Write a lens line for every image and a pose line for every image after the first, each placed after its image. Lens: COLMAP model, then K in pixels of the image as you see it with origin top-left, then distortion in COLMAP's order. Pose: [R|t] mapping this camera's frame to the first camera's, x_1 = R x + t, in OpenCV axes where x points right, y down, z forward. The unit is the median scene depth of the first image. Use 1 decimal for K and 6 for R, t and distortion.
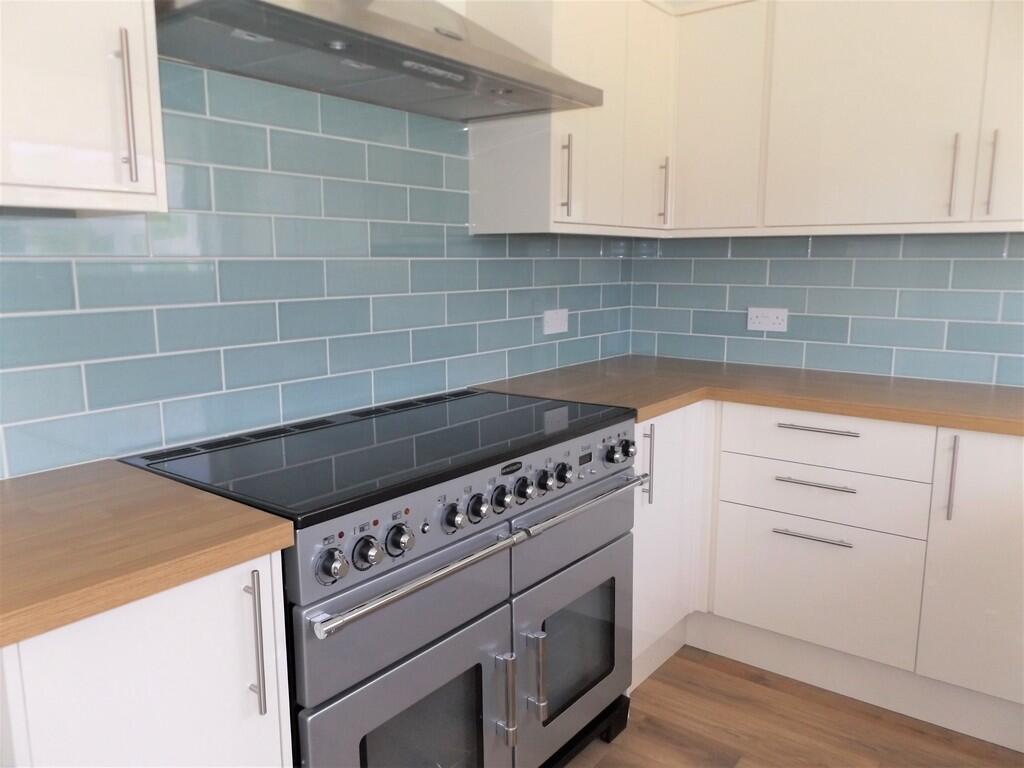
lens RADIAL K [[767.6, 0, 512.0], [0, 767.6, 384.0], [0, 0, 1]] dist [-0.003610, 0.000656]
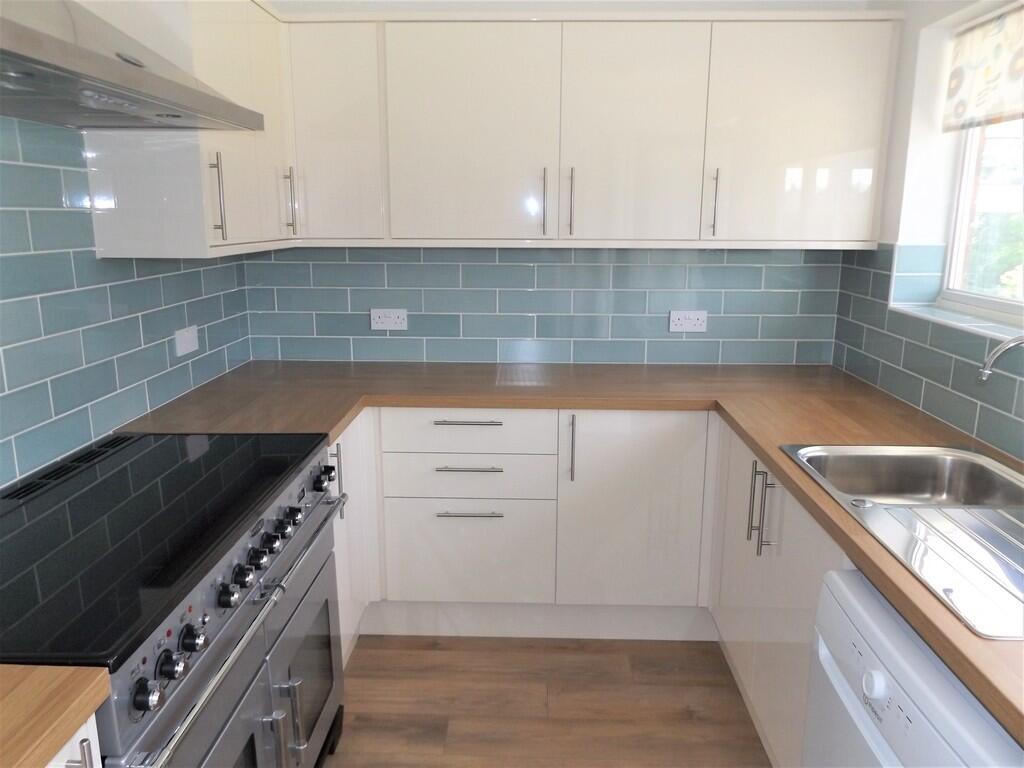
lens RADIAL K [[767.6, 0, 512.0], [0, 767.6, 384.0], [0, 0, 1]] dist [-0.003610, 0.000656]
pose [[0.813055, -0.123485, 0.568941, -0.193227], [0.091260, 0.992198, 0.084934, -0.088693], [-0.574990, -0.017134, 0.817981, 0.021456]]
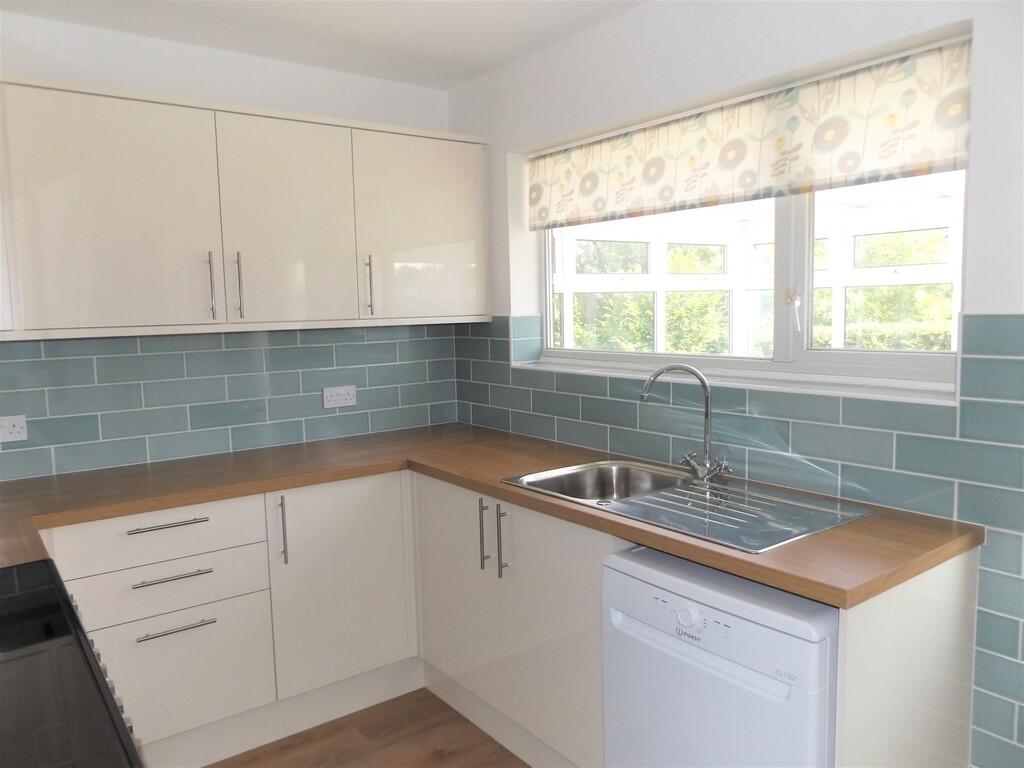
lens RADIAL K [[767.6, 0, 512.0], [0, 767.6, 384.0], [0, 0, 1]] dist [-0.003610, 0.000656]
pose [[0.275371, -0.105802, 0.955498, -0.437323], [0.179631, 0.982083, 0.056977, -0.102266], [-0.944406, 0.155947, 0.289443, 0.229605]]
